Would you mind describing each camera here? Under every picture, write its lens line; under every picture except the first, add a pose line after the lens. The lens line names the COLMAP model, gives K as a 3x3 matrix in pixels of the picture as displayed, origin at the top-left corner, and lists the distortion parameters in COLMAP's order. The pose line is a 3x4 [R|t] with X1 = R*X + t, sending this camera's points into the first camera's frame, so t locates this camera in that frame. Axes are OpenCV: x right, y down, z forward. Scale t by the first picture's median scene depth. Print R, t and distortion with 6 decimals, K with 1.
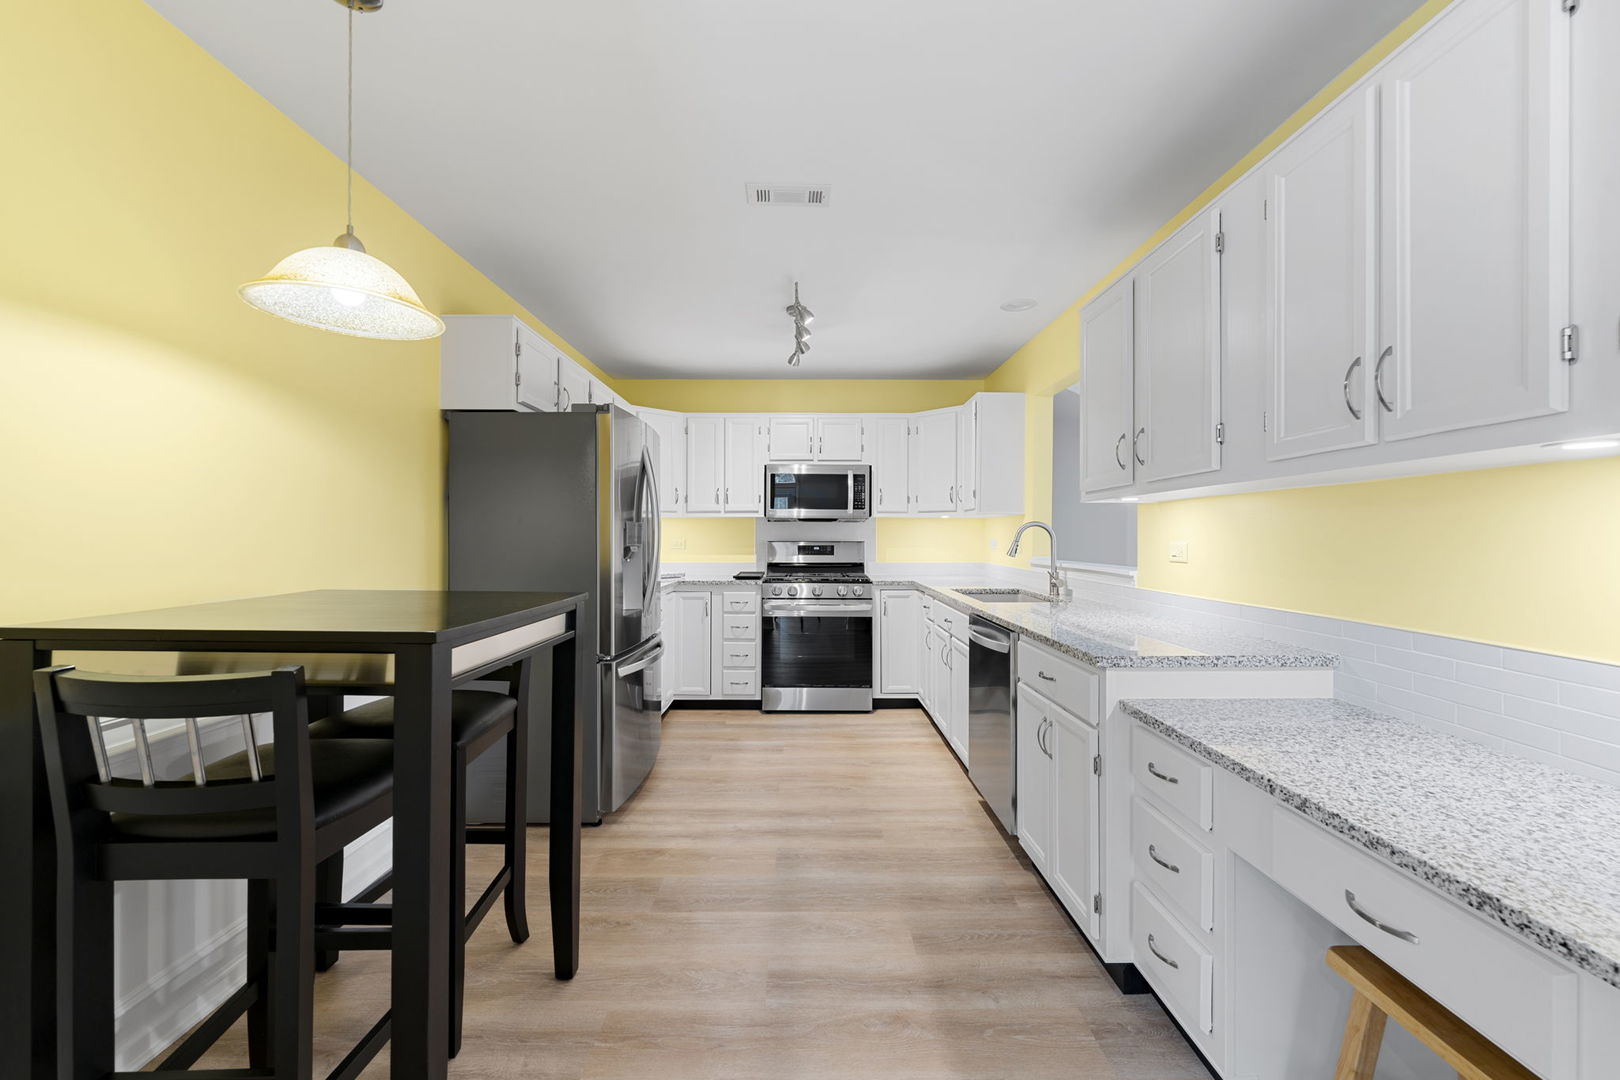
lens RADIAL K [[654.9, 0, 803.1], [0, 654.9, 529.5], [0, 0, 1]] dist [0.003341, -0.000548]
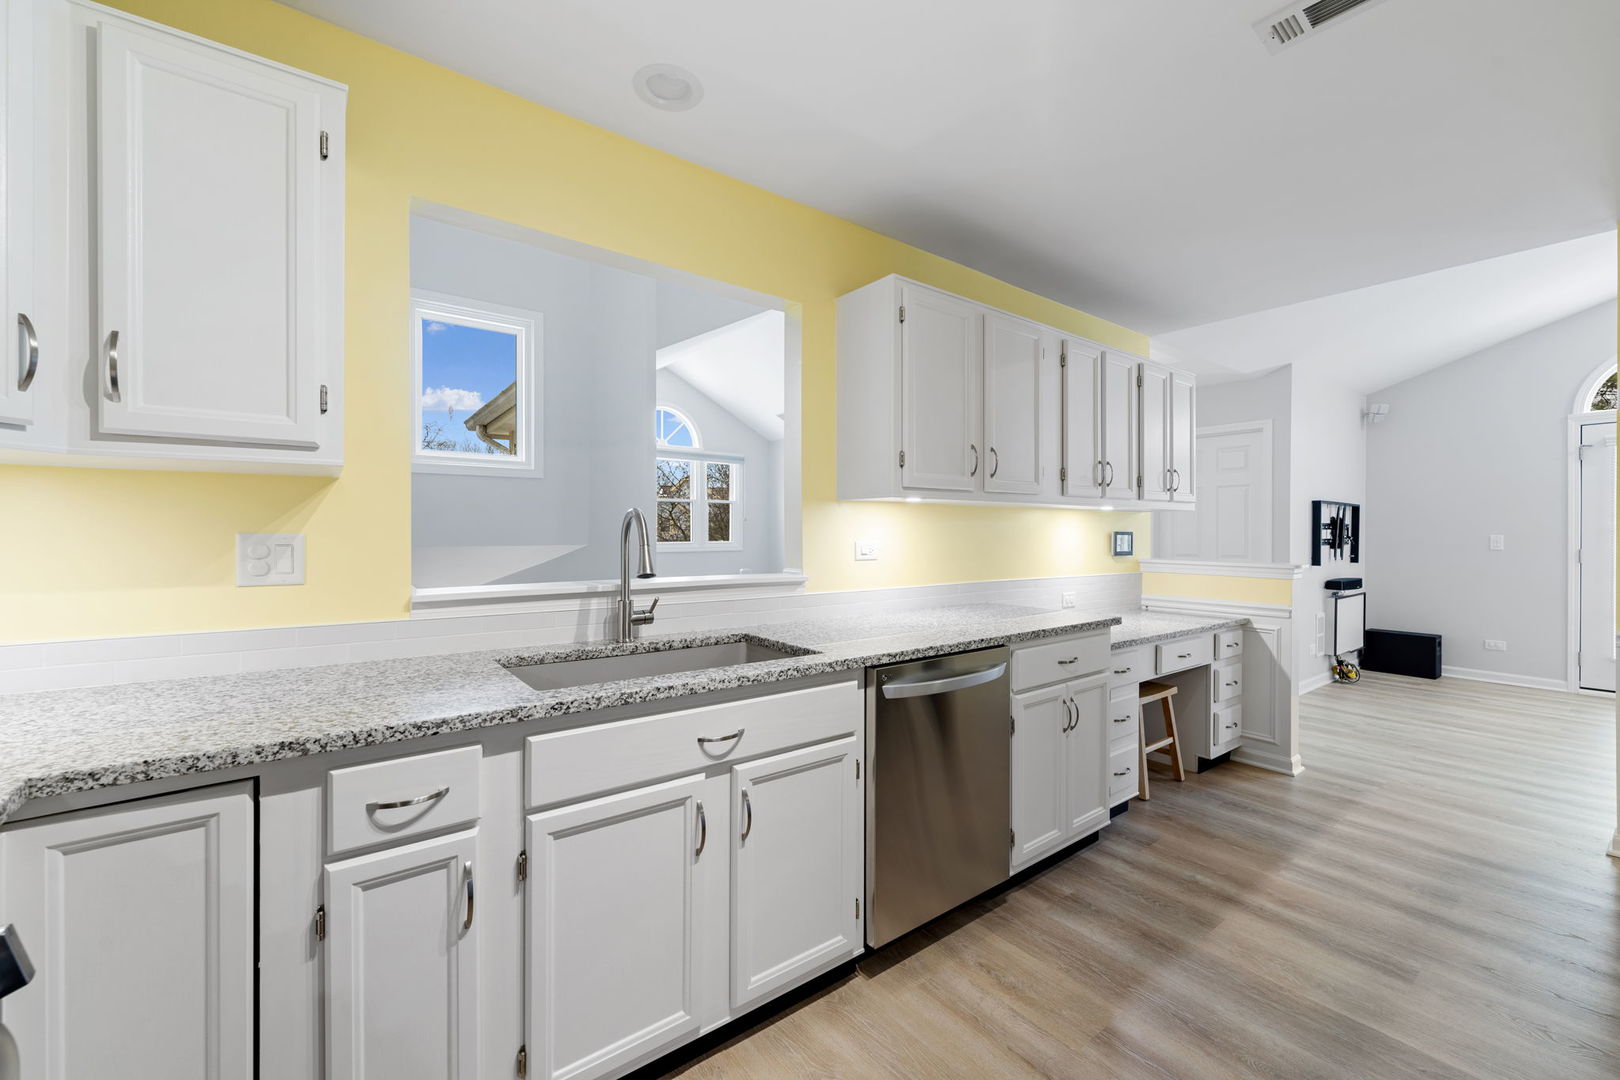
lens RADIAL K [[654.9, 0, 813.0], [0, 654.9, 539.1], [0, 0, 1]] dist [0.003341, -0.000548]
pose [[-0.611544, -0.010288, 0.791144, -0.182722], [-0.012893, 0.999912, 0.003037, 0.013742], [-0.791106, -0.008343, -0.611623, 1.525536]]
